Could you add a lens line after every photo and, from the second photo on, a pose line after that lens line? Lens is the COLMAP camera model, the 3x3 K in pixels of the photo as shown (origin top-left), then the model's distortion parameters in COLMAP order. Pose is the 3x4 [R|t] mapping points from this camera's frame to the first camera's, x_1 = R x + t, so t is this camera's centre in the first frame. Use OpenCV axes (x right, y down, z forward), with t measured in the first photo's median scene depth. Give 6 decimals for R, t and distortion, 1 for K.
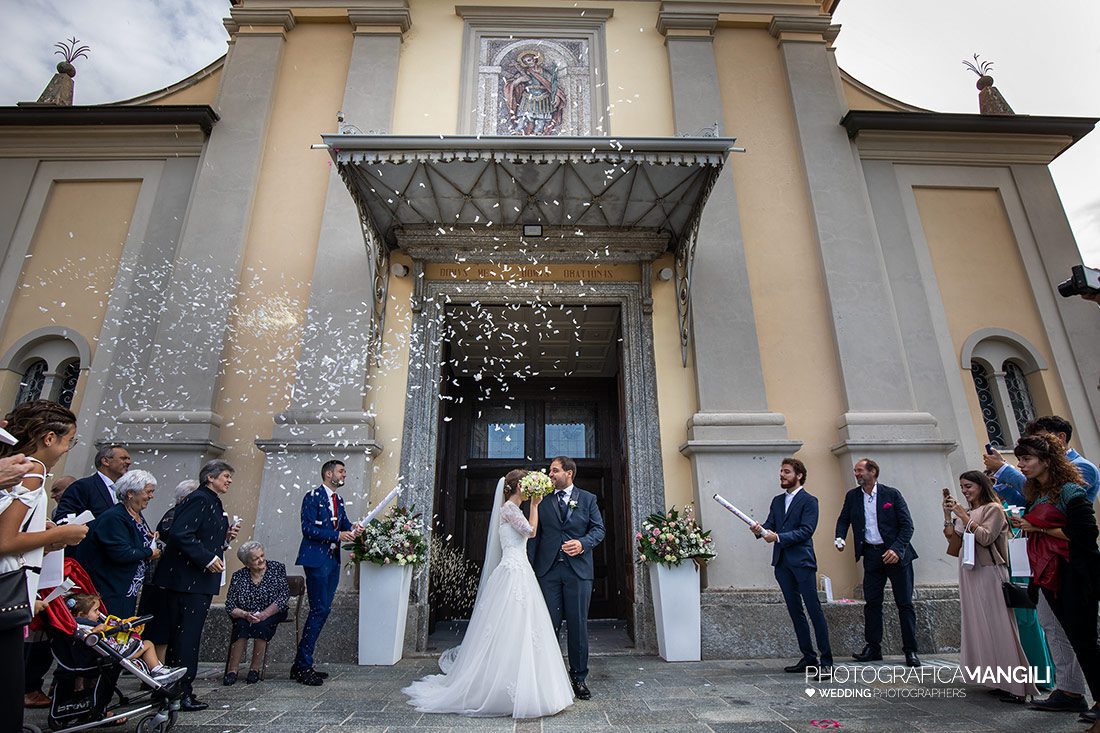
lens RADIAL K [[509.4, 0, 560.4], [0, 509.4, 363.9], [0, 0, 1]] dist [-0.010113, -0.000650]
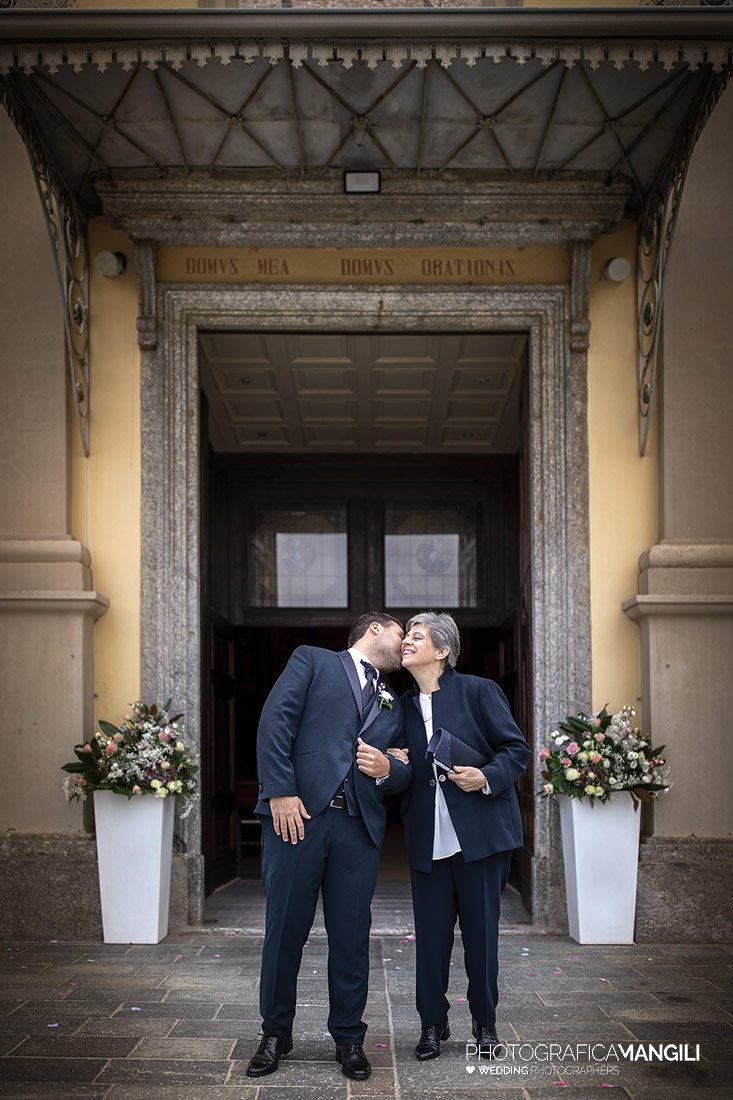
lens RADIAL K [[1233.0, 0, 366.5], [0, 1233.0, 550.0], [0, 0, 1]] dist [0.018499, 0.033363]
pose [[0.999501, 0.003511, -0.031379, -0.010149], [0.003180, 0.977557, 0.210647, -0.179875], [0.031415, -0.210641, 0.977059, -0.336329]]
